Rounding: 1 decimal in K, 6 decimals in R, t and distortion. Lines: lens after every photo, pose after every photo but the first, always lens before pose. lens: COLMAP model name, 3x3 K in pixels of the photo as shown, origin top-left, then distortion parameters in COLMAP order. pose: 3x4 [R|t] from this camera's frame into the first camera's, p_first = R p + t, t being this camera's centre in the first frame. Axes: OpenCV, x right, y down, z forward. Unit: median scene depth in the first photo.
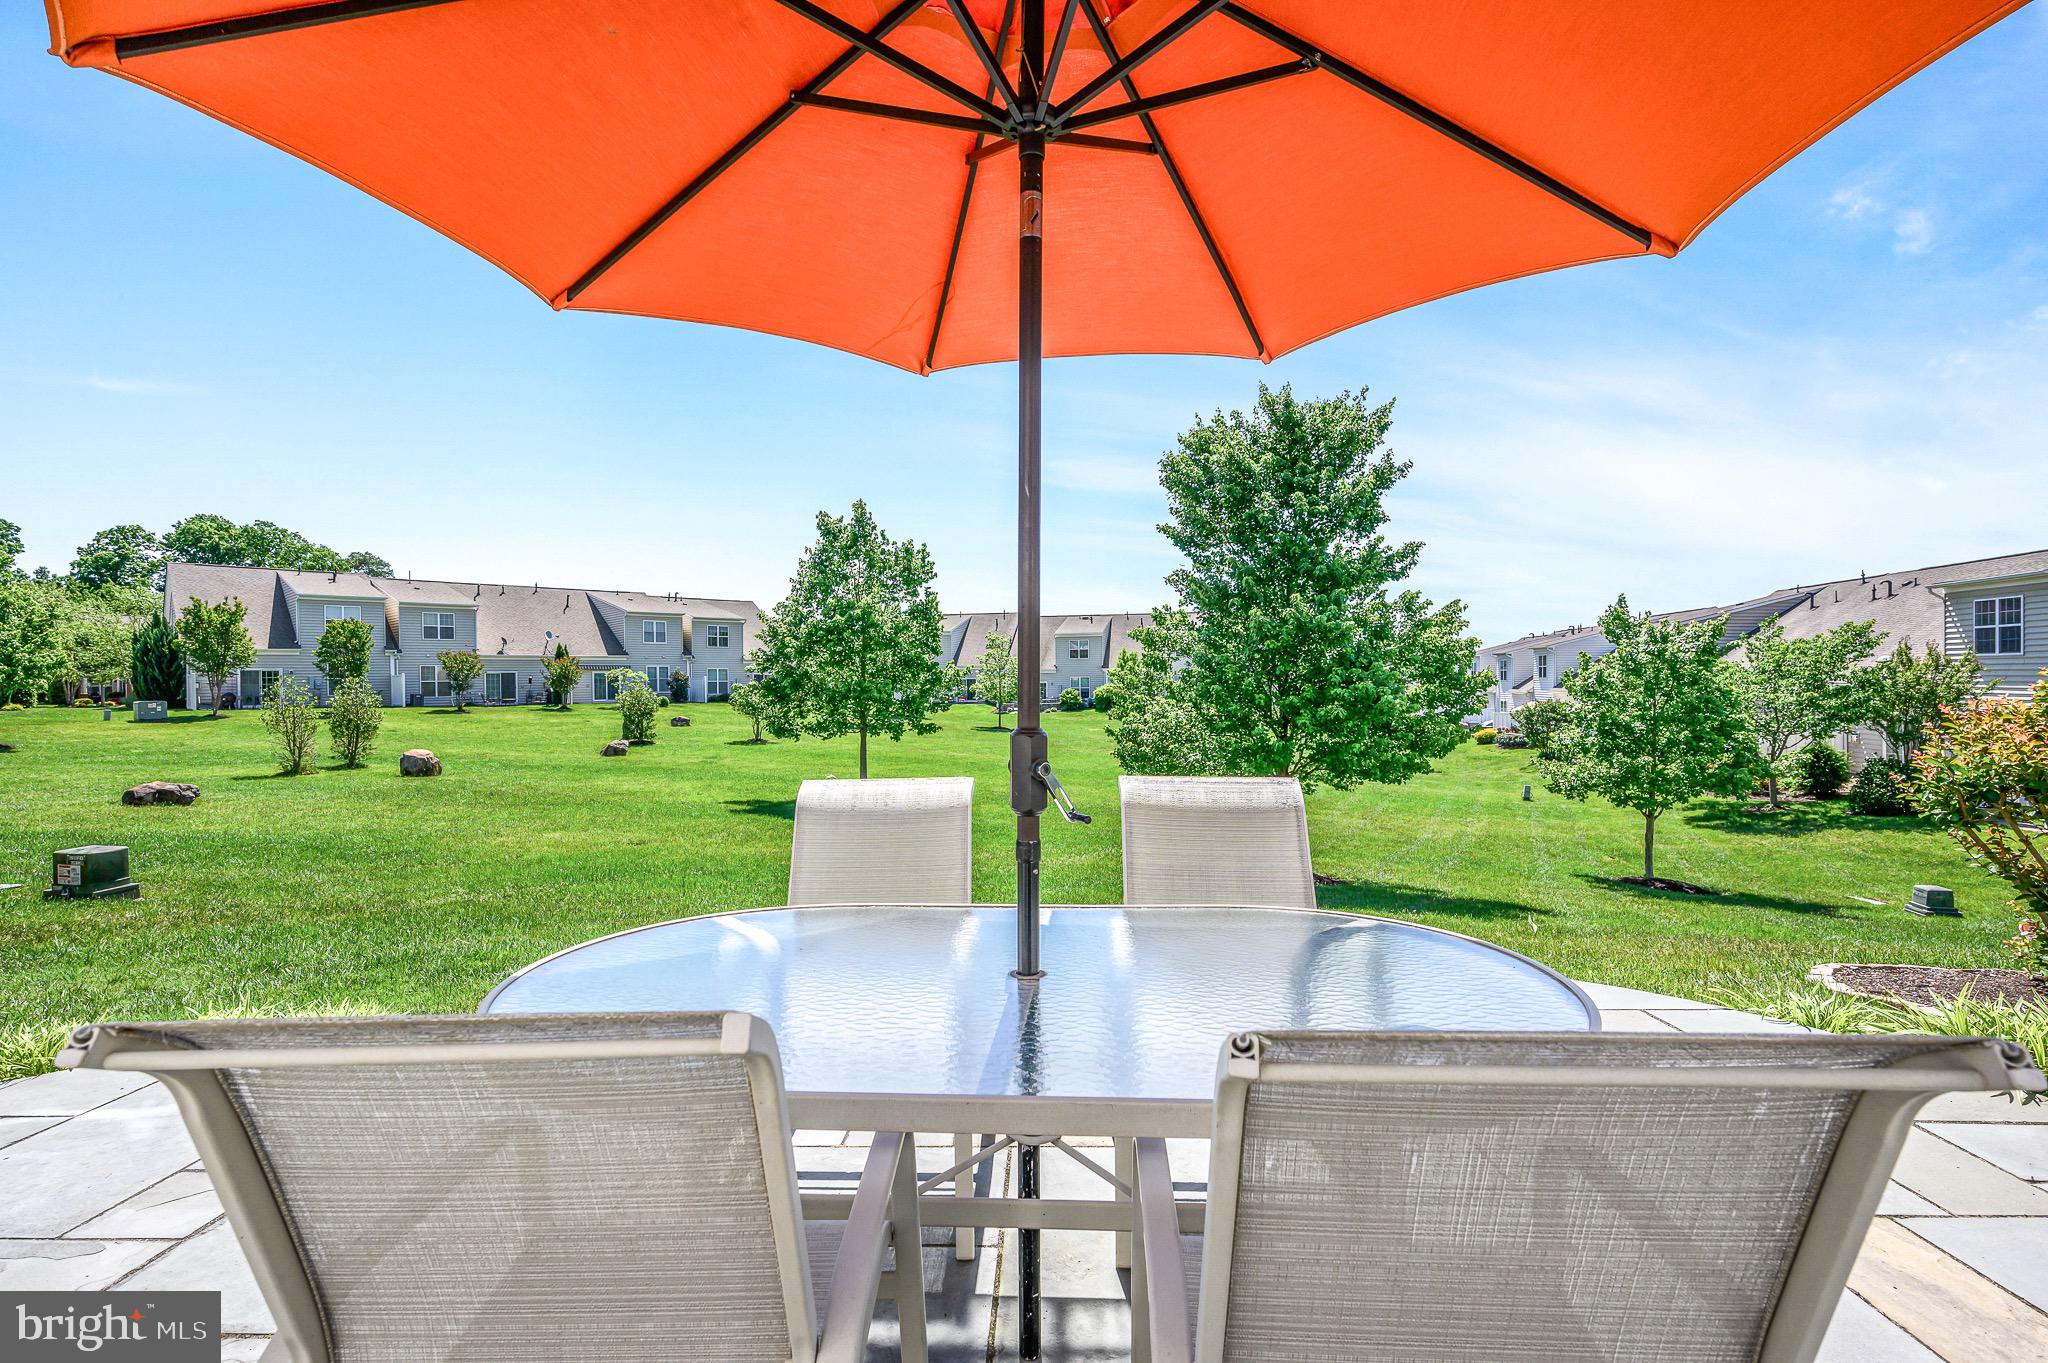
lens RADIAL K [[940.3, 0, 1012.1], [0, 940.3, 695.9], [0, 0, 1]] dist [0.003646, -0.002260]
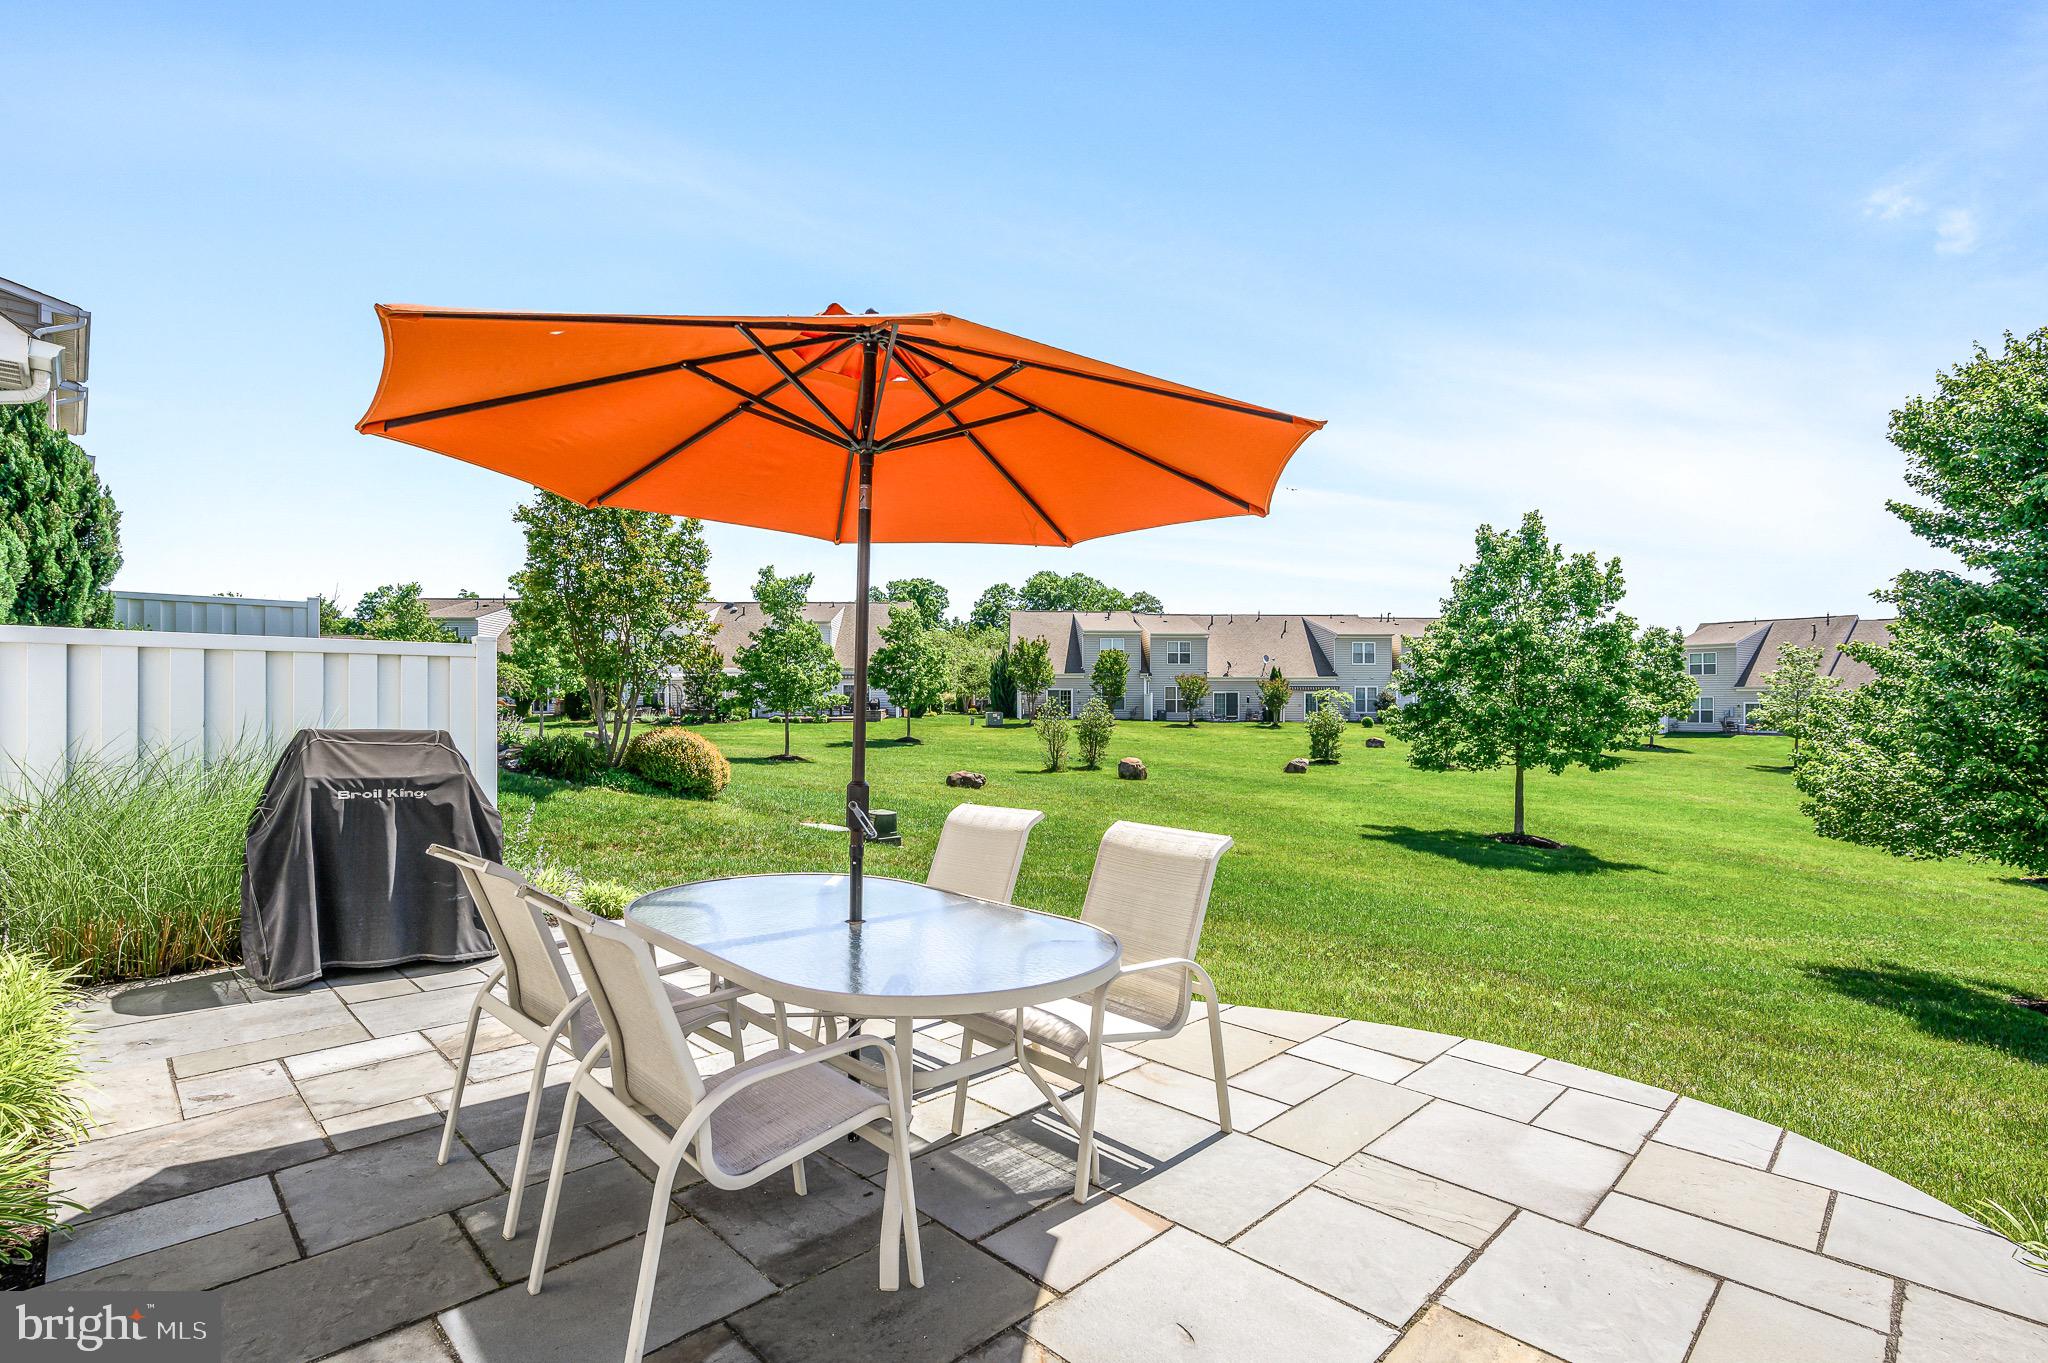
lens RADIAL K [[940.3, 0, 1011.1], [0, 940.3, 694.8], [0, 0, 1]] dist [0.003646, -0.002260]
pose [[0.733328, 0.007376, -0.679835, 0.079957], [-0.021181, 0.999704, -0.012001, -0.006375], [0.679545, 0.023200, 0.733267, -0.010224]]
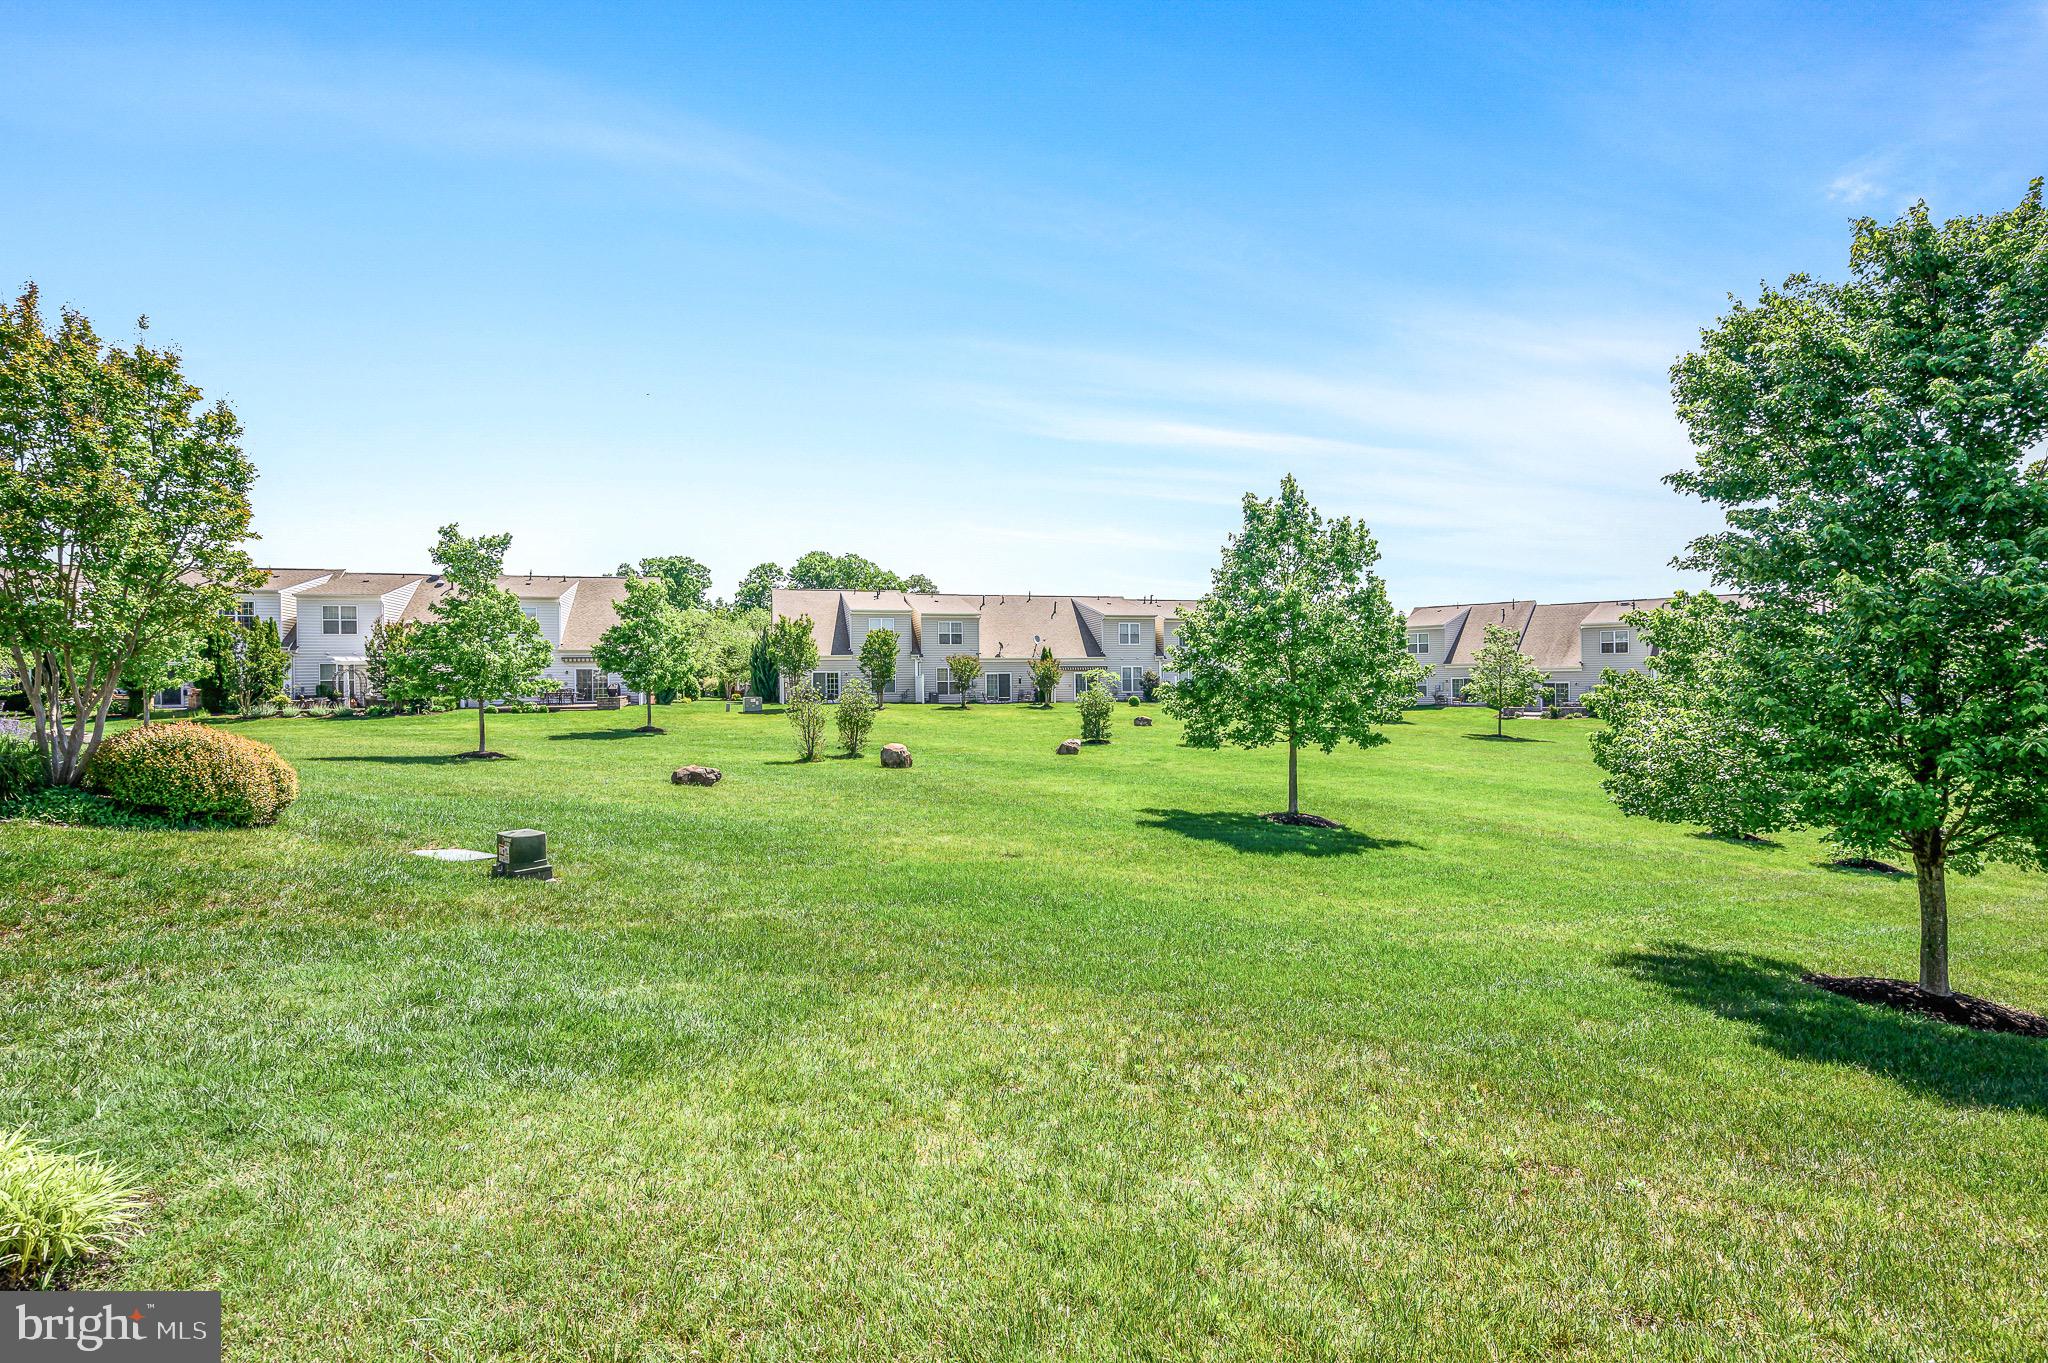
lens RADIAL K [[940.3, 0, 1013.1], [0, 940.3, 676.8], [0, 0, 1]] dist [0.003646, -0.002260]
pose [[0.873190, -0.002598, -0.487373, 0.032949], [-0.006629, 0.999830, -0.017207, -0.003793], [0.487335, 0.018256, 0.873024, 0.080619]]
